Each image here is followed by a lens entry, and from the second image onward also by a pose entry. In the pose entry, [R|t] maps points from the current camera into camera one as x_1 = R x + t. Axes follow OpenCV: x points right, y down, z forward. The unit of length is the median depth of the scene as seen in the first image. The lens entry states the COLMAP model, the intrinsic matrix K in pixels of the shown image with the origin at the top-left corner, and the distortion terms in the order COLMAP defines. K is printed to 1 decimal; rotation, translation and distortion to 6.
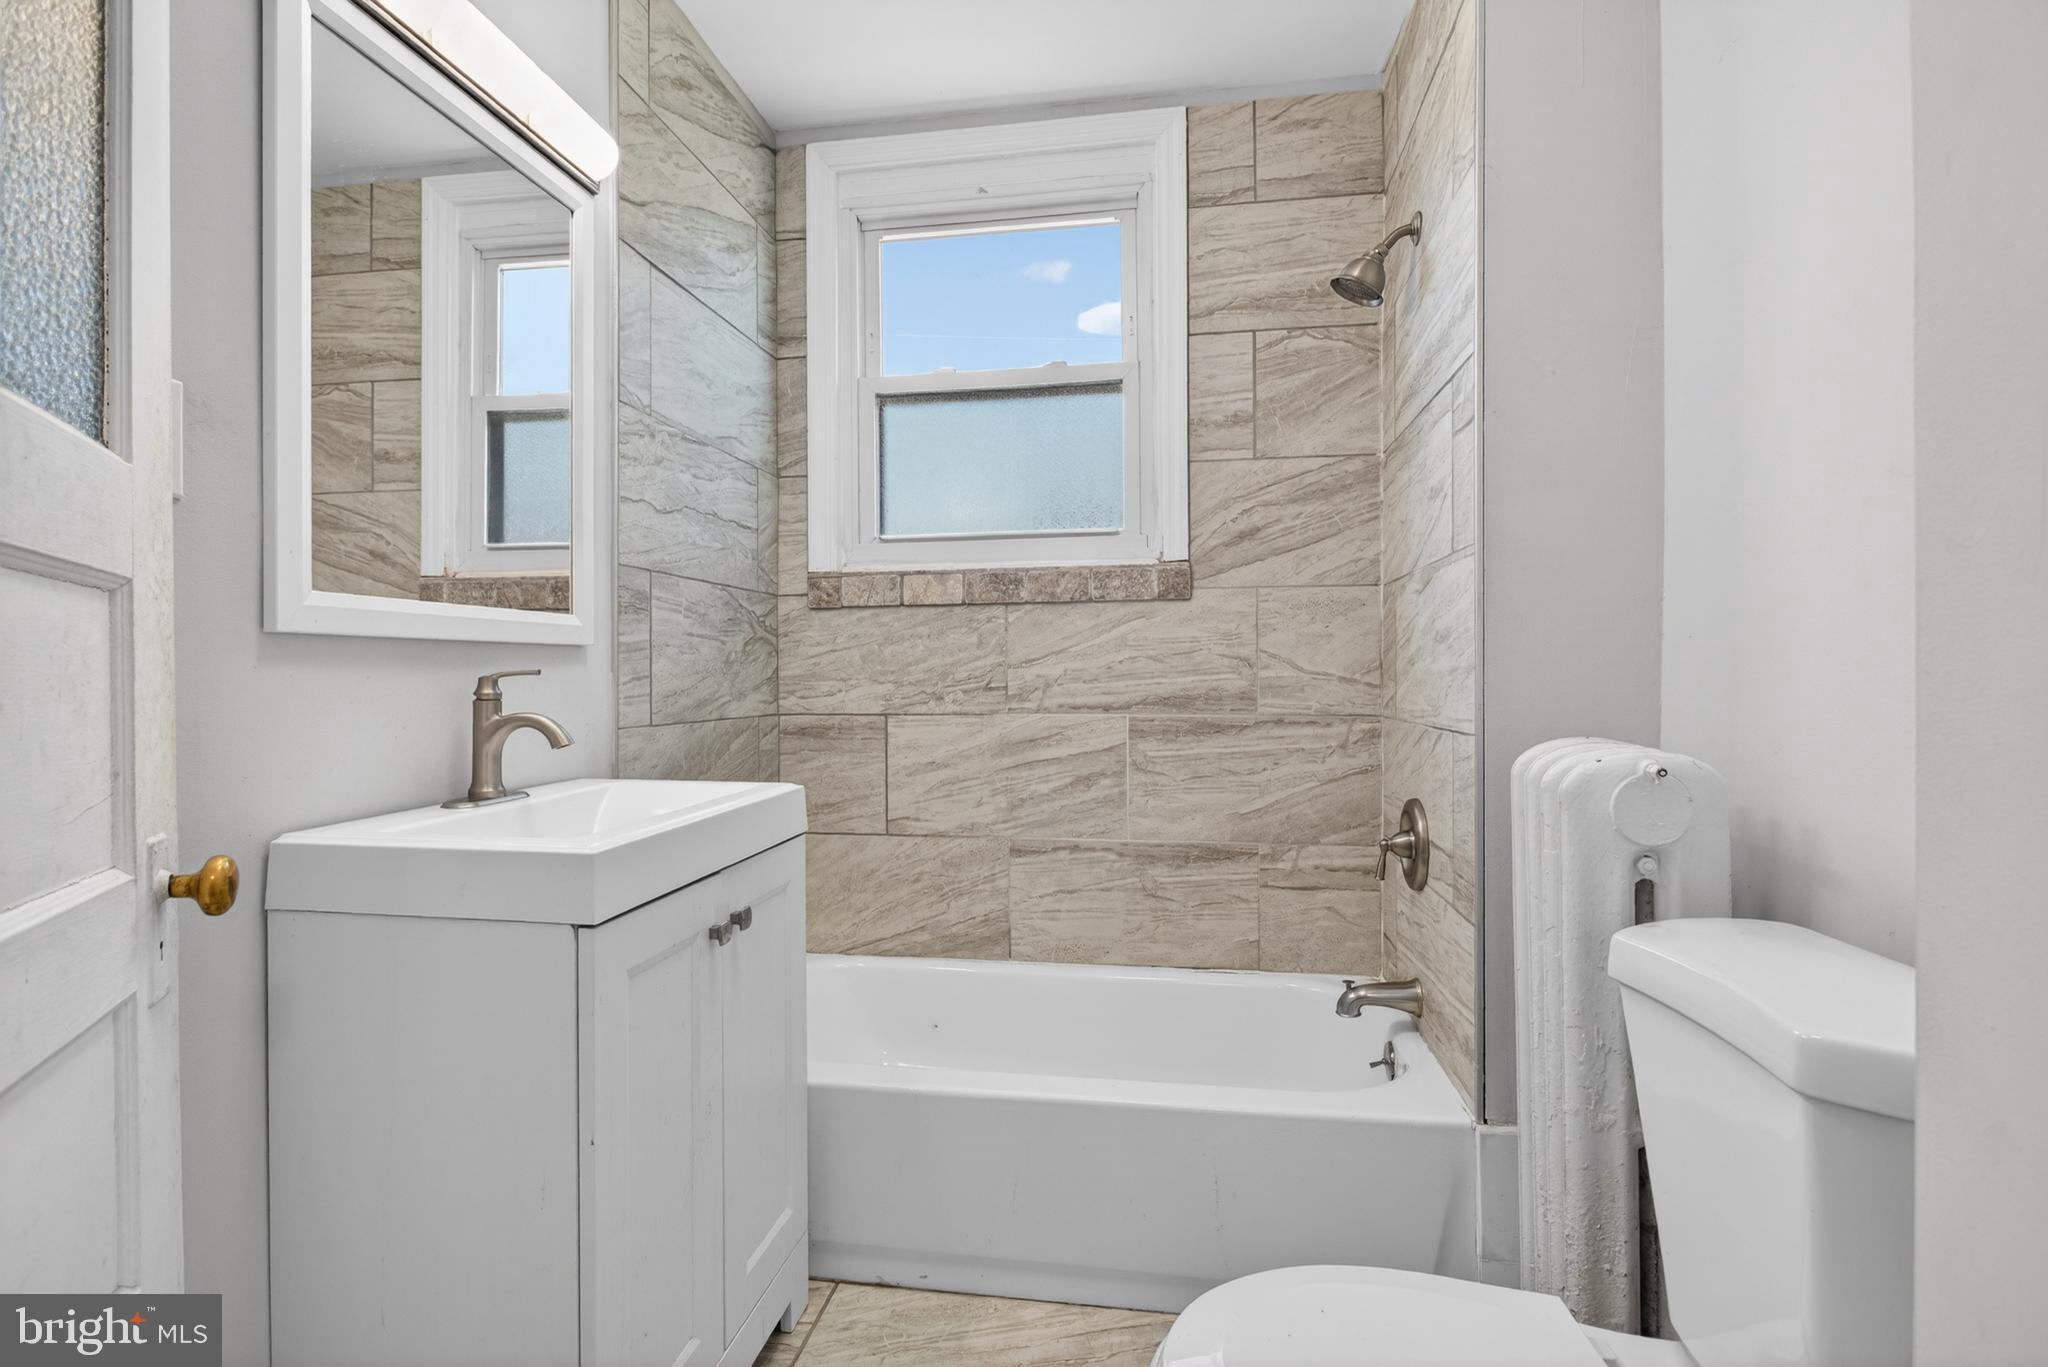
lens RADIAL K [[966.0, 0, 1026.1], [0, 966.0, 679.1], [0, 0, 1]] dist [-0.046696, 0.036610]
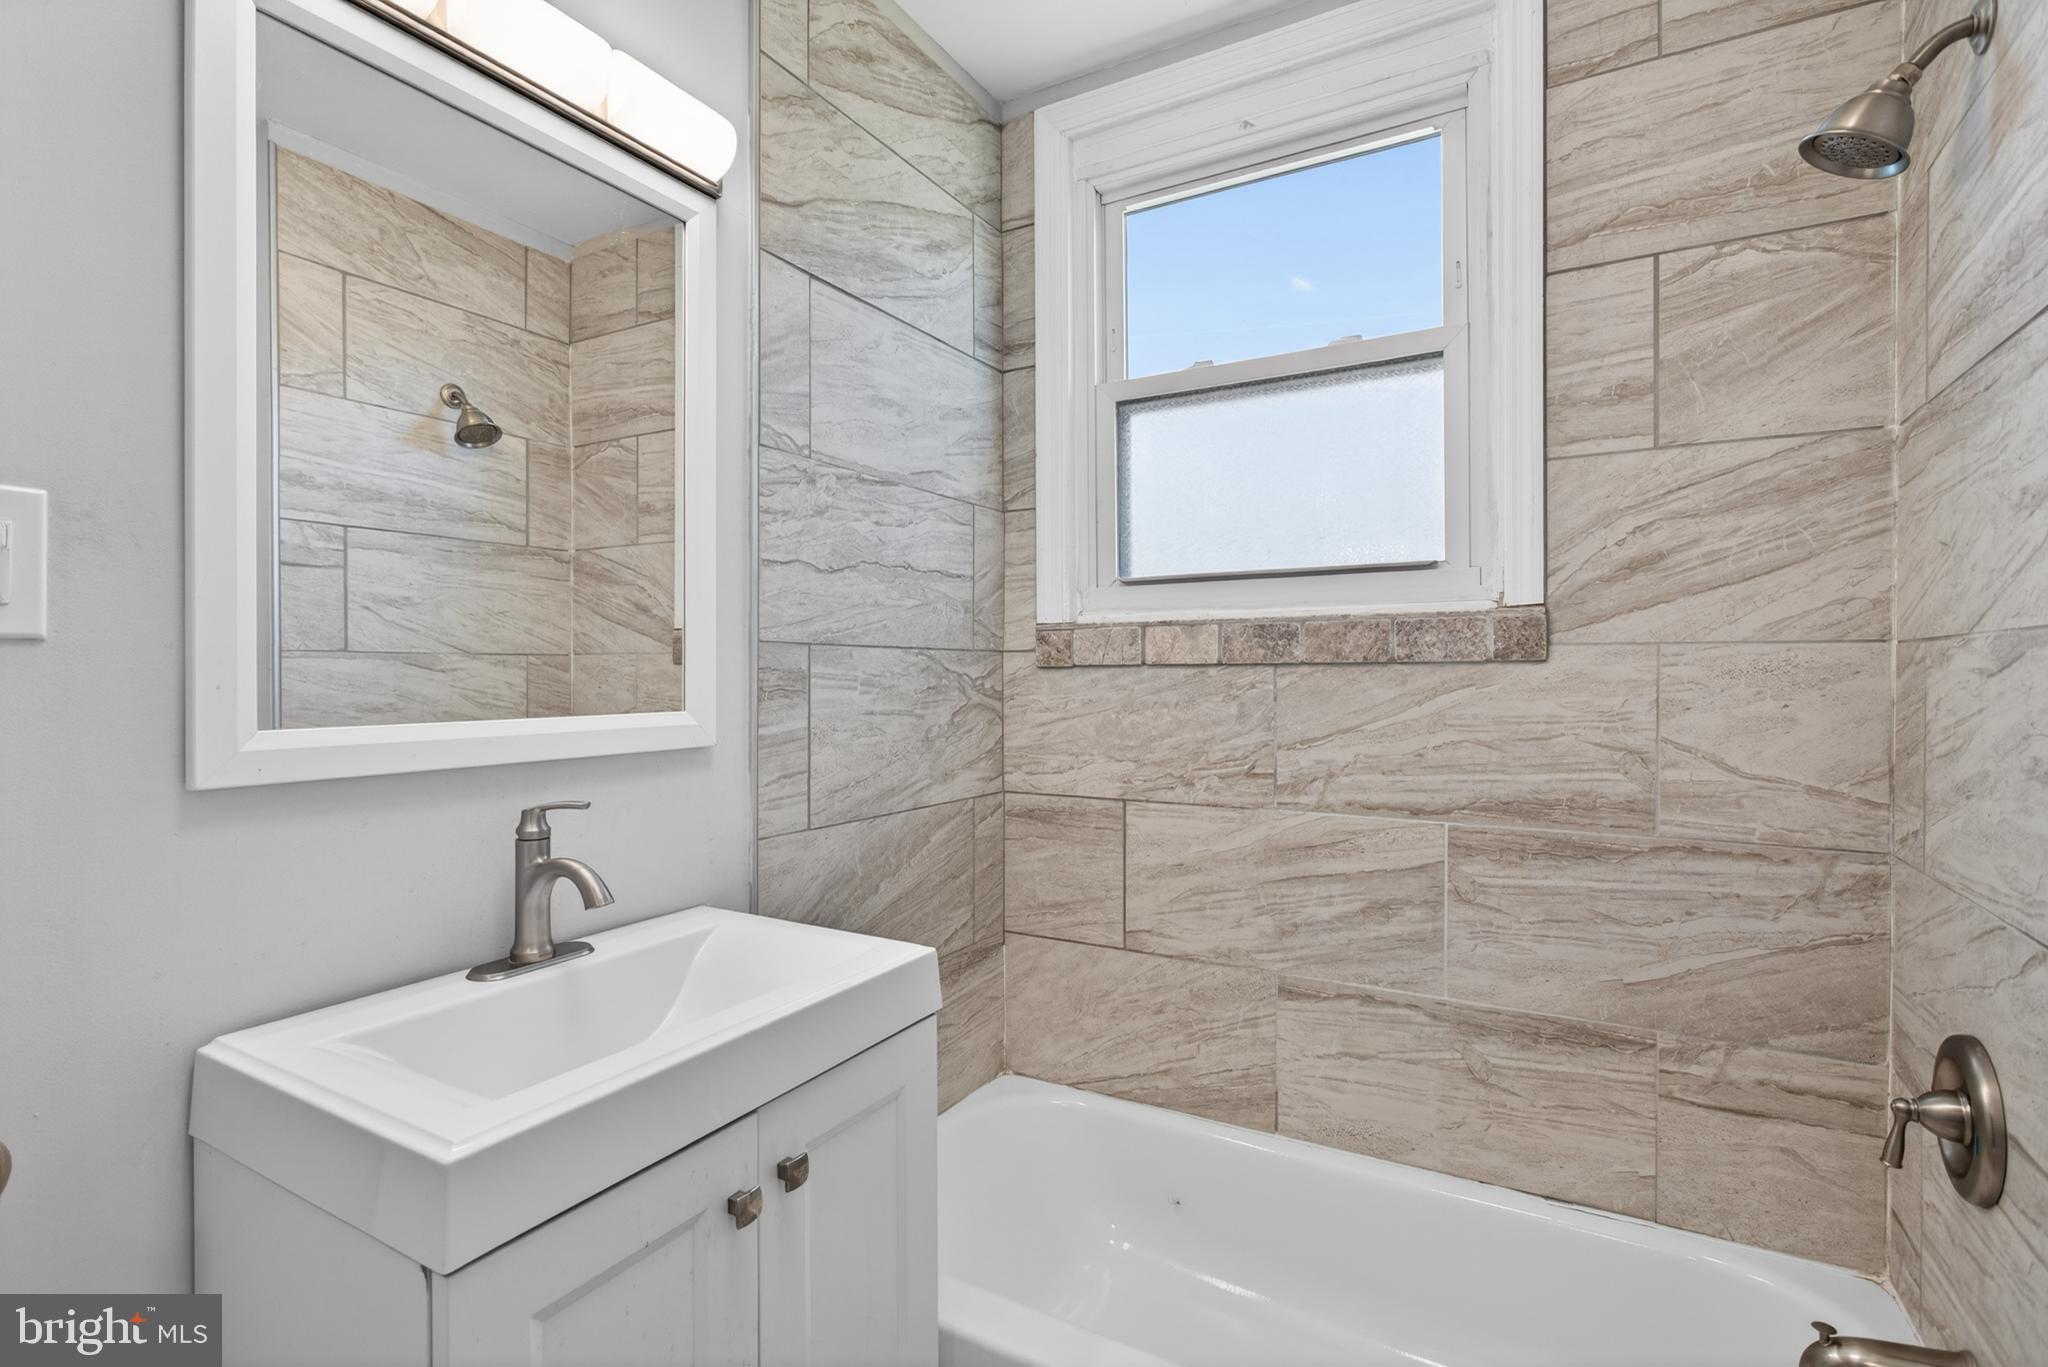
lens RADIAL K [[964.6, 0, 1023.4], [0, 964.6, 680.7], [0, 0, 1]] dist [-0.016585, 0.000658]
pose [[0.934710, 0.006298, -0.355355, 0.065851], [-0.006025, 0.999980, 0.001873, -0.068049], [0.355360, 0.000390, 0.934730, 0.229462]]
